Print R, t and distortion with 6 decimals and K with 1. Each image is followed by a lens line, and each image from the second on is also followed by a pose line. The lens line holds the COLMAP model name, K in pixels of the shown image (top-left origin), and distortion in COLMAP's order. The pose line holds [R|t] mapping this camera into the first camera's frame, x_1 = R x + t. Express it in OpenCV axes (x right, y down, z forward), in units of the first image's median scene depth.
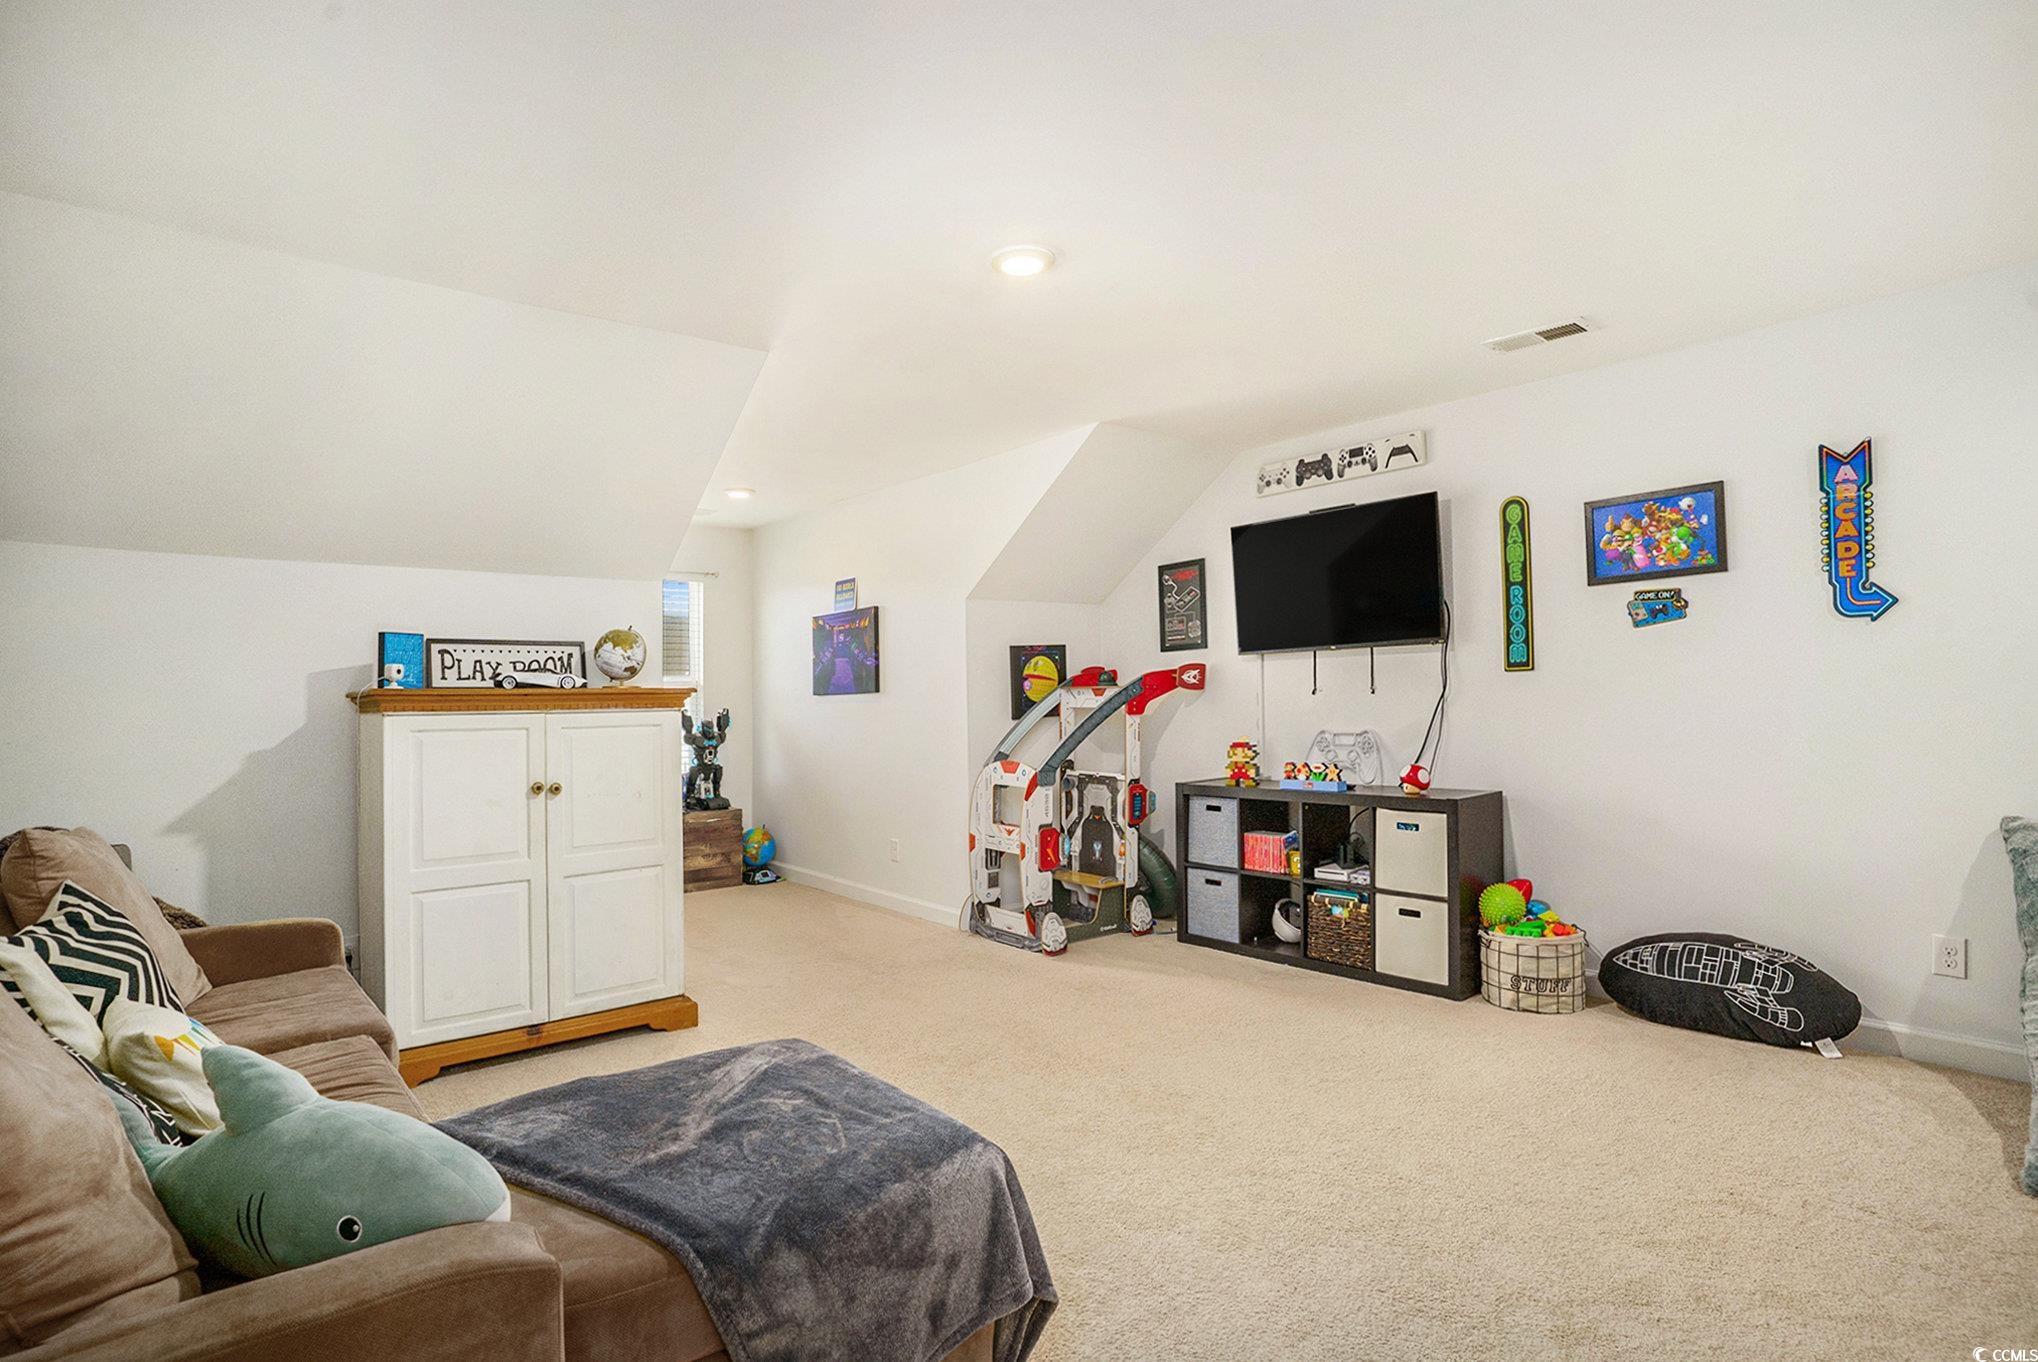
lens RADIAL K [[1016.2, 0, 1014.9], [0, 1016.2, 676.2], [0, 0, 1]] dist [-0.021233, 0.005706]
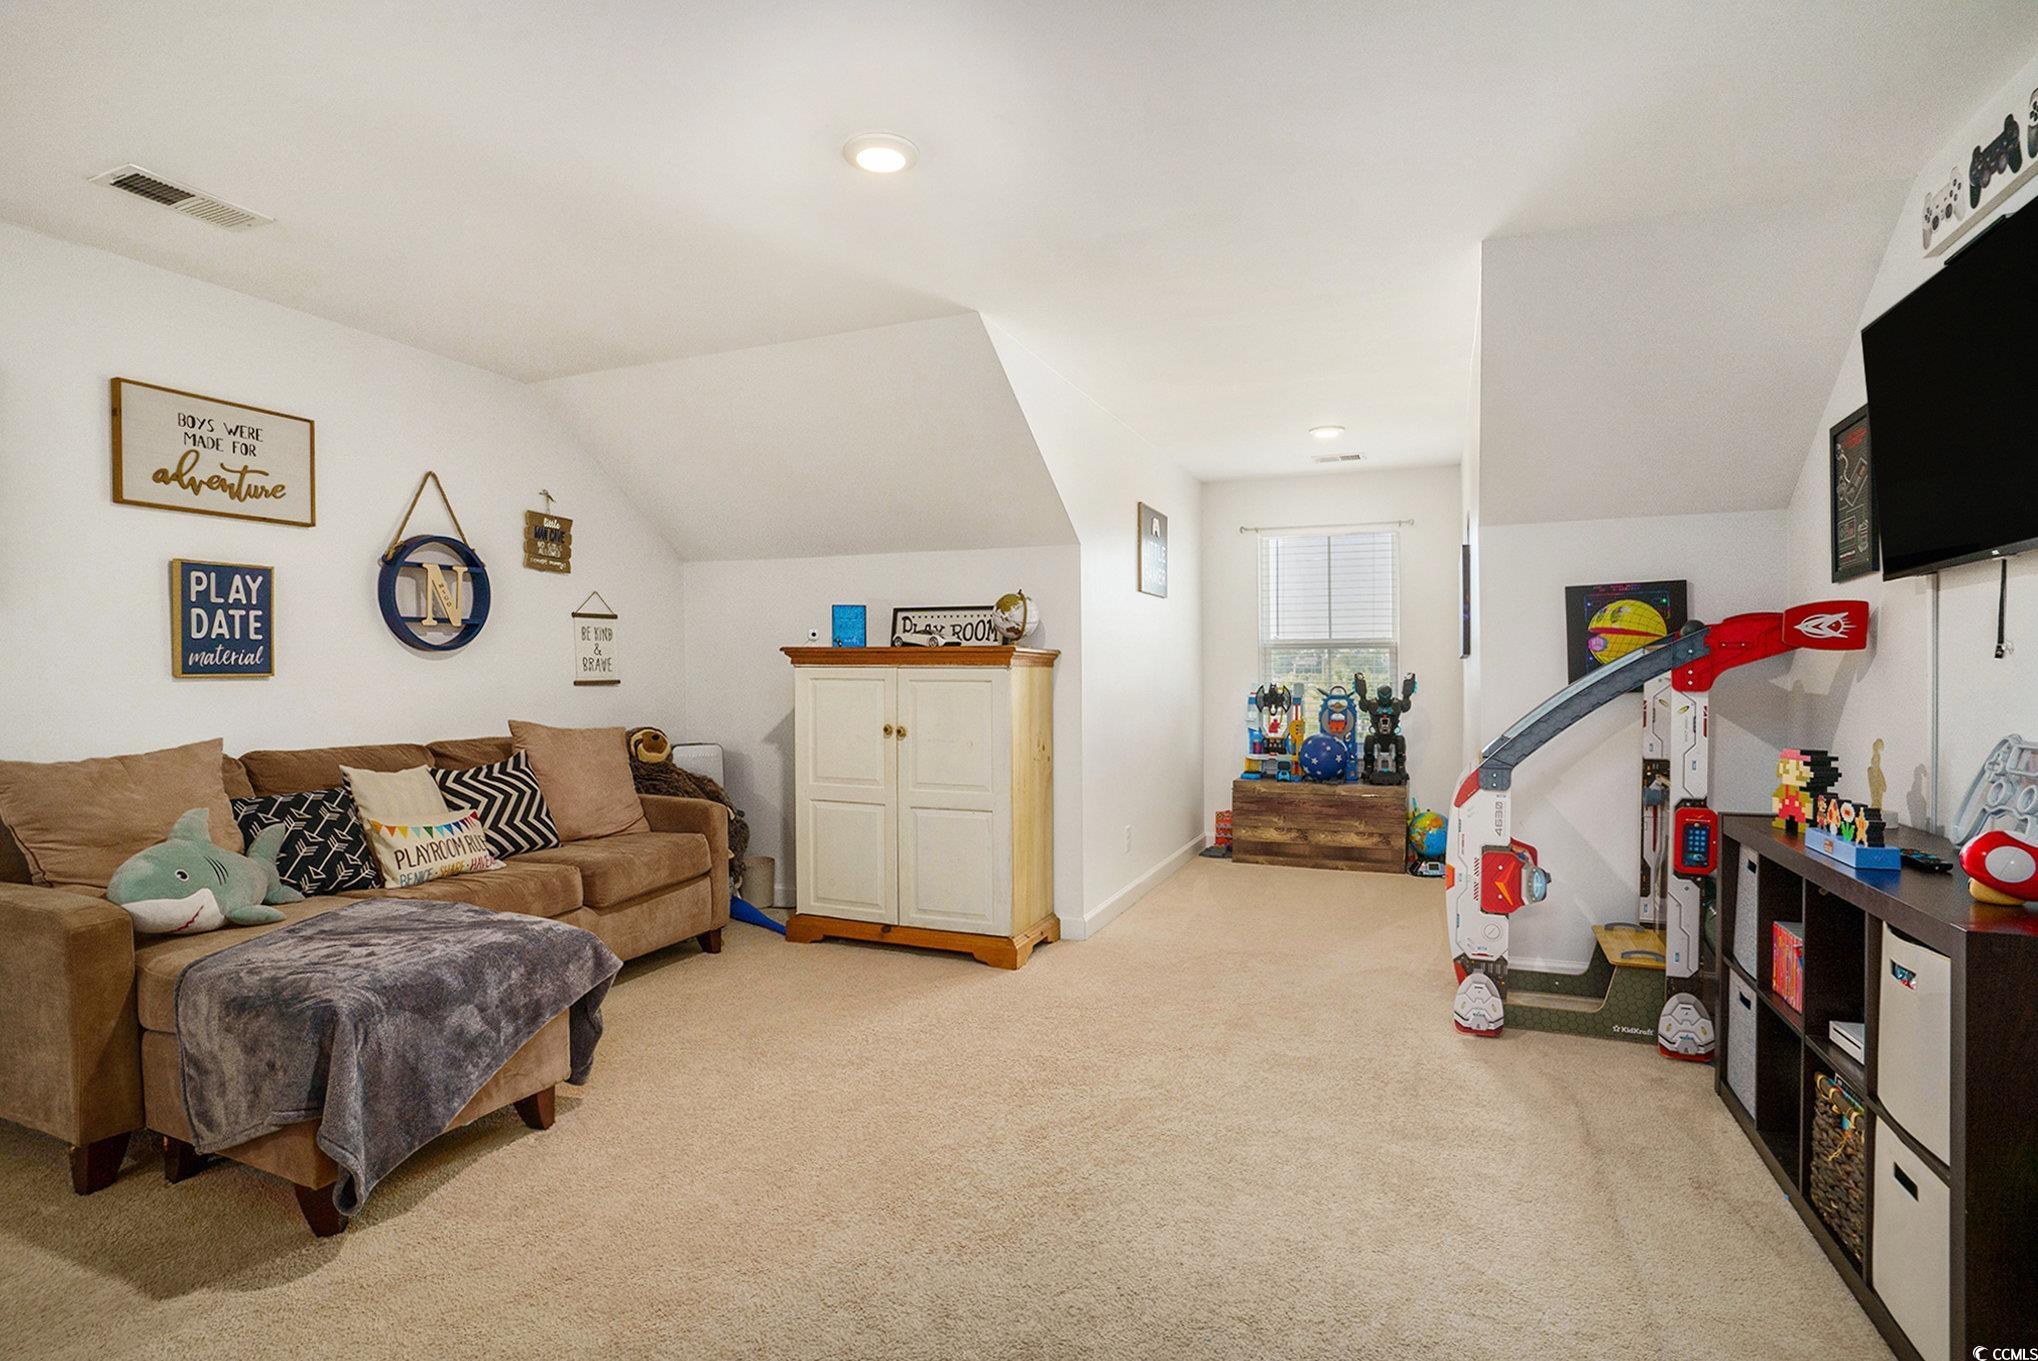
lens RADIAL K [[1016.2, 0, 1013.0], [0, 1016.2, 677.6], [0, 0, 1]] dist [-0.021233, 0.005706]
pose [[0.486323, 0.023162, -0.873472, 0.454198], [0.006851, 0.999517, 0.030318, 0.009245], [0.873752, -0.020728, 0.485930, 0.378667]]
